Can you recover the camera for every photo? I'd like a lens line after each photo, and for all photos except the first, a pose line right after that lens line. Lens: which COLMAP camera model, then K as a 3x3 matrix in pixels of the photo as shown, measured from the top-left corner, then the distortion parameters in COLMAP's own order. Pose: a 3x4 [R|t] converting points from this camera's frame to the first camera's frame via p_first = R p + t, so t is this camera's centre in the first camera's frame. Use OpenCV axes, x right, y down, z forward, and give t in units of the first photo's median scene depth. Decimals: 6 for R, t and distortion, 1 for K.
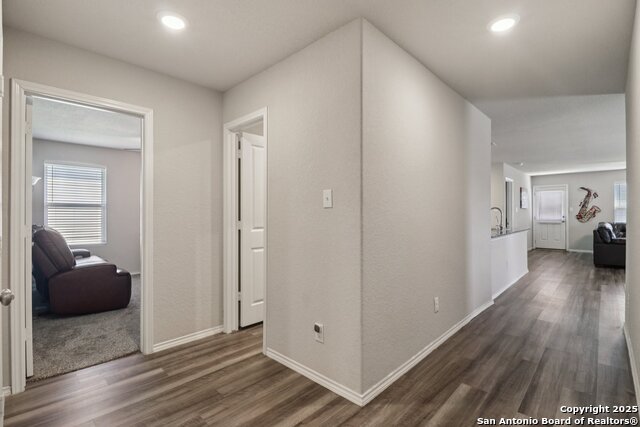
lens RADIAL K [[294.2, 0, 314.3], [0, 294.2, 212.0], [0, 0, 1]] dist [0.001572, -0.020183]
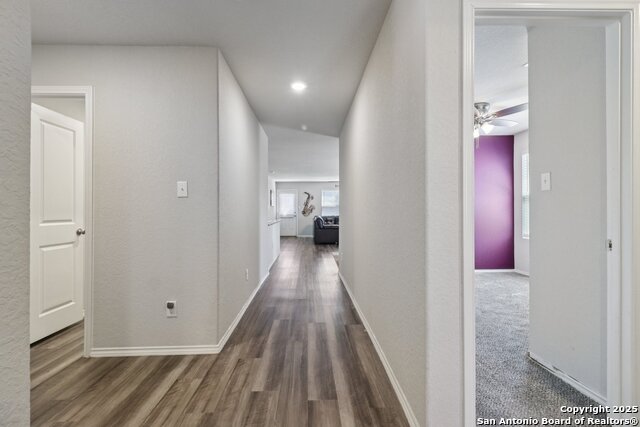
lens RADIAL K [[294.2, 0, 314.3], [0, 294.2, 212.0], [0, 0, 1]] dist [0.001572, -0.020183]
pose [[0.688799, -0.001077, 0.724951, -0.341569], [-0.001447, 0.999995, 0.002861, 0.031365], [-0.724951, -0.003019, 0.688794, -0.129837]]
